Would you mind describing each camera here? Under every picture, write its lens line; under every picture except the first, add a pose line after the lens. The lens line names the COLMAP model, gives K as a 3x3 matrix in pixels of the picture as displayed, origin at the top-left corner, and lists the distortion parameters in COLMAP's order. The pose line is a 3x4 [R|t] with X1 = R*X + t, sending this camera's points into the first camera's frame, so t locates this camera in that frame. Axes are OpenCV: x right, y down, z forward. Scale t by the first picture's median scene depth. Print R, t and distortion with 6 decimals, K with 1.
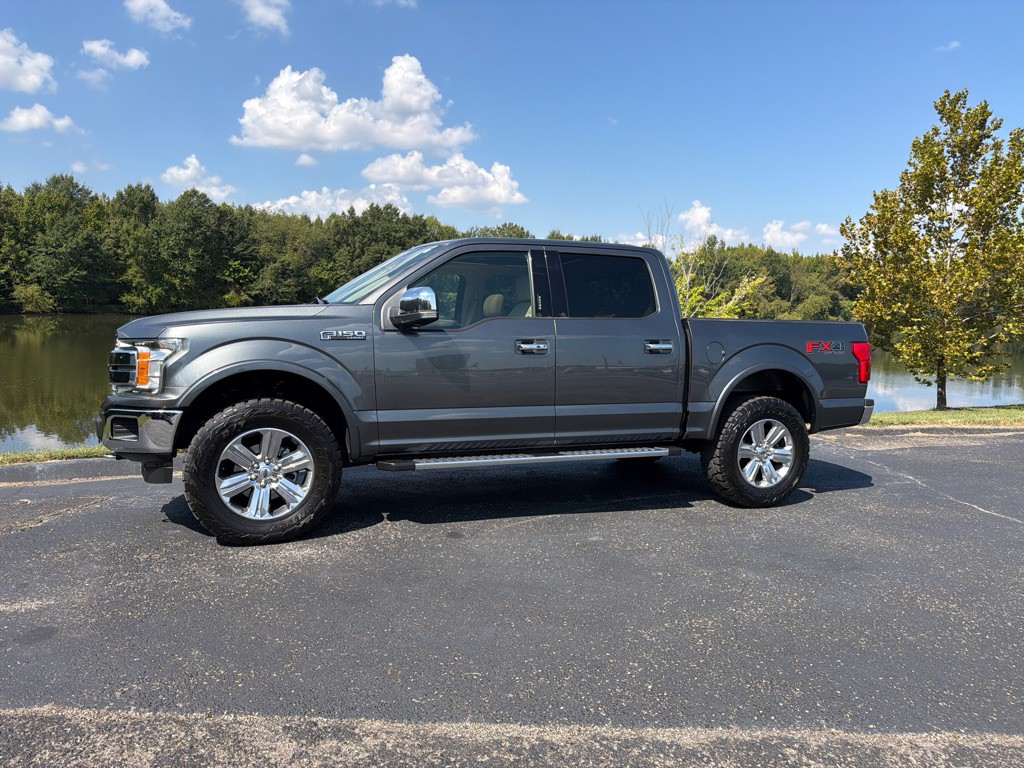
lens RADIAL K [[722.9, 0, 507.9], [0, 722.9, 388.9], [0, 0, 1]] dist [0.042698, -0.054385]
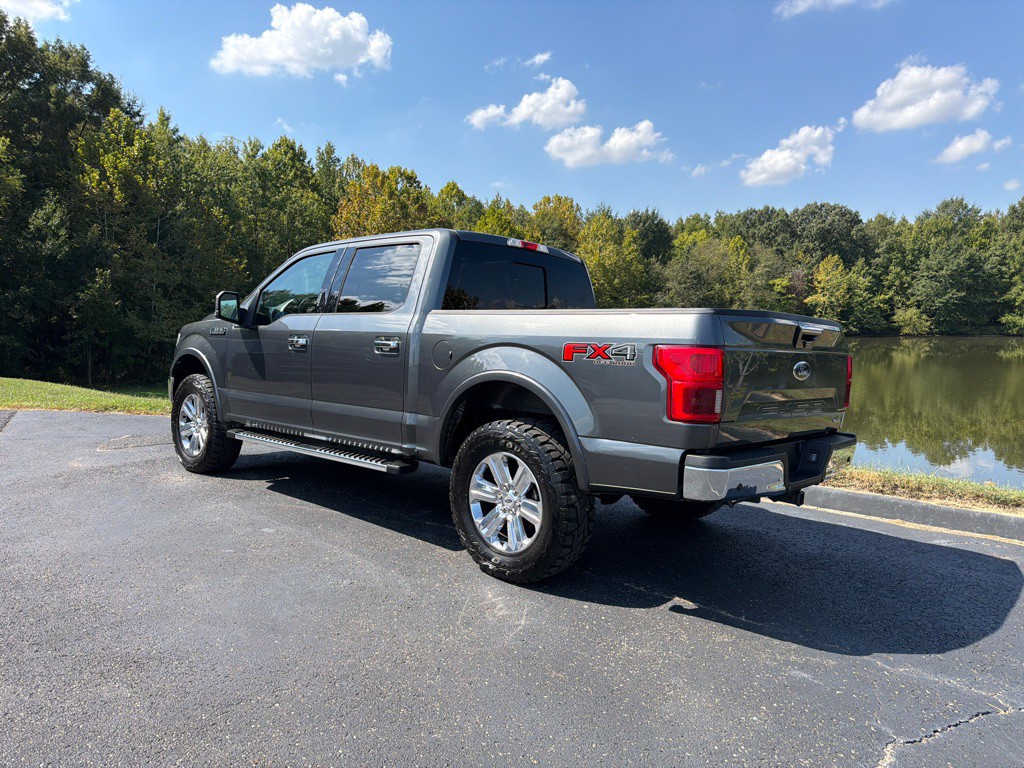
lens RADIAL K [[725.1, 0, 514.3], [0, 725.1, 390.7], [0, 0, 1]] dist [0.036707, -0.046670]
pose [[0.435275, 0.059457, -0.898332, 0.181275], [-0.085538, 0.996034, 0.024477, -0.006233], [0.896225, 0.066187, 0.438635, 0.129838]]
